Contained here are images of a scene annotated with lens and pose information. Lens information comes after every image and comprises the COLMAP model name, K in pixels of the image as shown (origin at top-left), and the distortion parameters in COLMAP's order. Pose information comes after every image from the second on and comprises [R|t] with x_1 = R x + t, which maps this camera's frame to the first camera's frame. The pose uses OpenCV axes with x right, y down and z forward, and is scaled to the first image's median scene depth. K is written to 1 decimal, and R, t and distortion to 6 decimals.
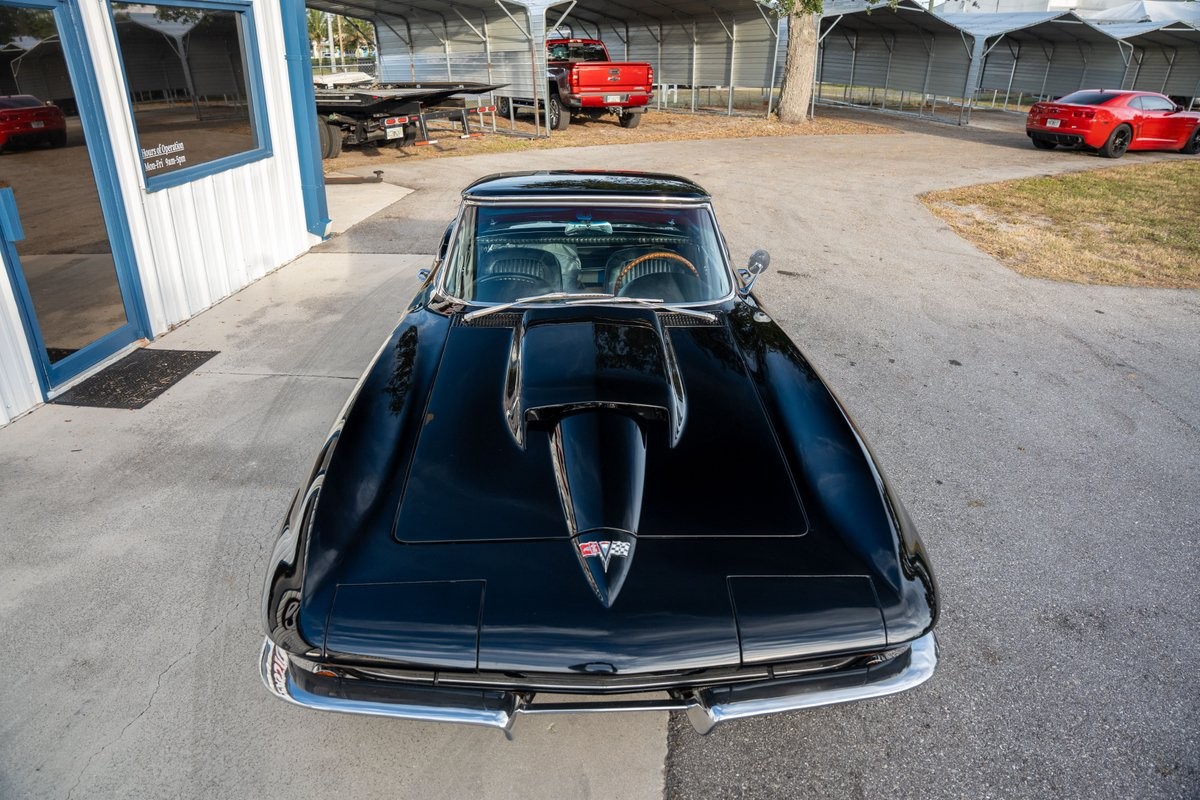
lens RADIAL K [[821.3, 0, 595.9], [0, 821.3, 406.2], [0, 0, 1]] dist [-0.171466, 0.119646]
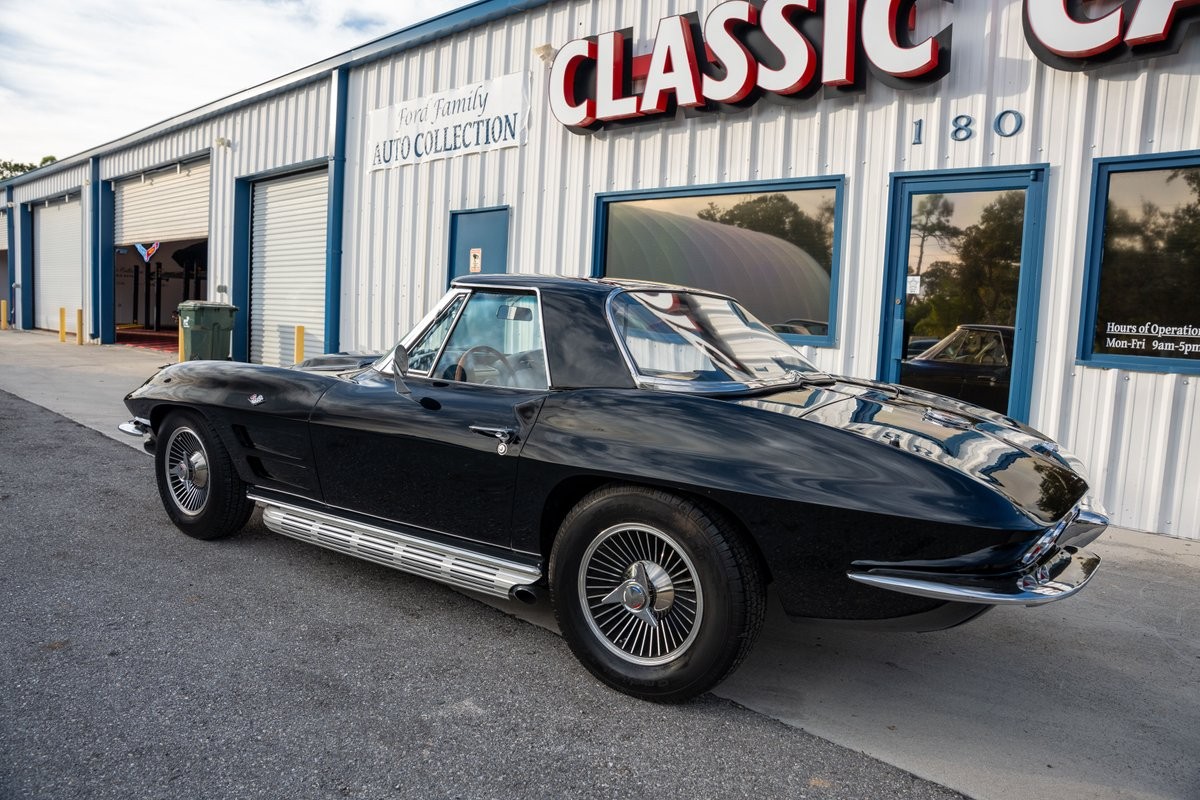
lens RADIAL K [[821.3, 0, 596.7], [0, 821.3, 399.3], [0, 0, 1]] dist [-0.171466, 0.119646]
pose [[-0.590434, 0.053432, -0.805315, 0.466672], [-0.375622, 0.864963, 0.332785, -0.309473], [0.714350, 0.498982, -0.490633, 0.995024]]
